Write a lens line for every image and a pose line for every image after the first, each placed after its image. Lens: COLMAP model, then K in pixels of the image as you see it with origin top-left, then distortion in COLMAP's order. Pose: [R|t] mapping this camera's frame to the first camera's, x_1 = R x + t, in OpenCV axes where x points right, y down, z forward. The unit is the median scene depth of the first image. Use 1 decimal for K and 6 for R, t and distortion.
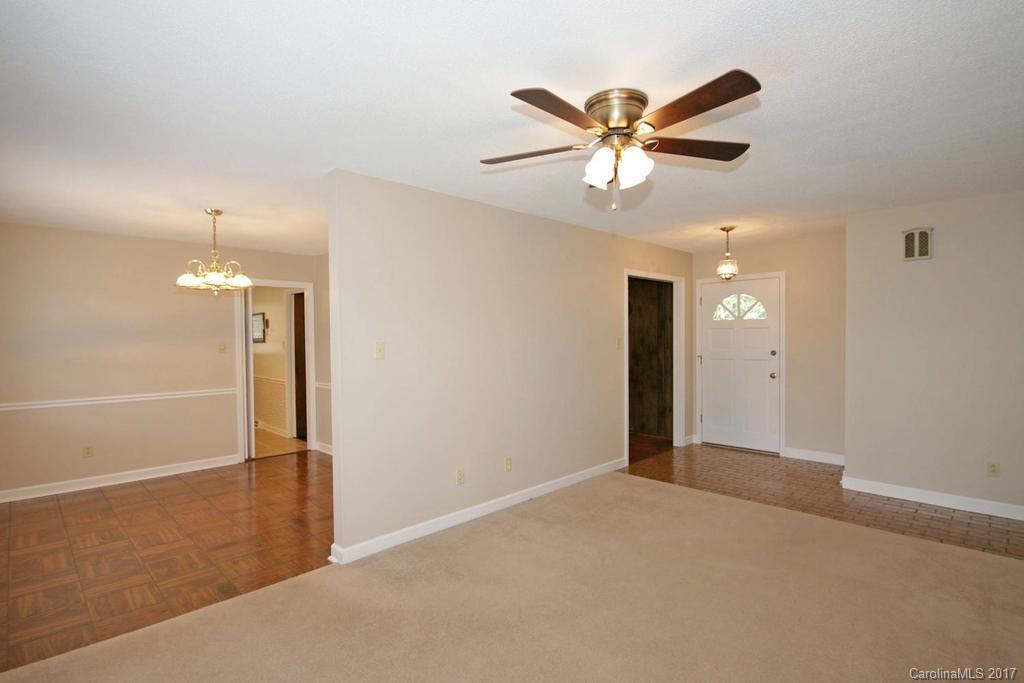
lens RADIAL K [[497.0, 0, 545.3], [0, 497.0, 340.5], [0, 0, 1]] dist [0.001737, -0.000151]
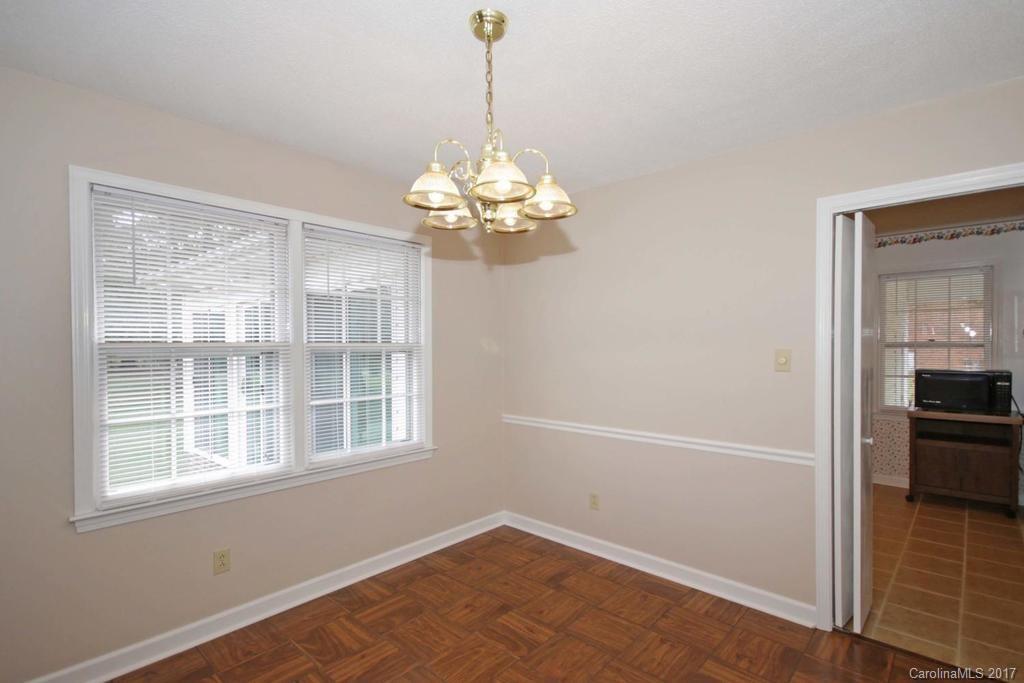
lens RADIAL K [[512.1, 0, 512.0], [0, 512.1, 341.5], [0, 0, 1]] dist [0.025031, -0.000017]
pose [[0.023498, 0.012695, -0.999643, -0.198517], [-0.022843, 0.999665, 0.012158, -0.008652], [0.999463, 0.022549, 0.023780, 0.861633]]
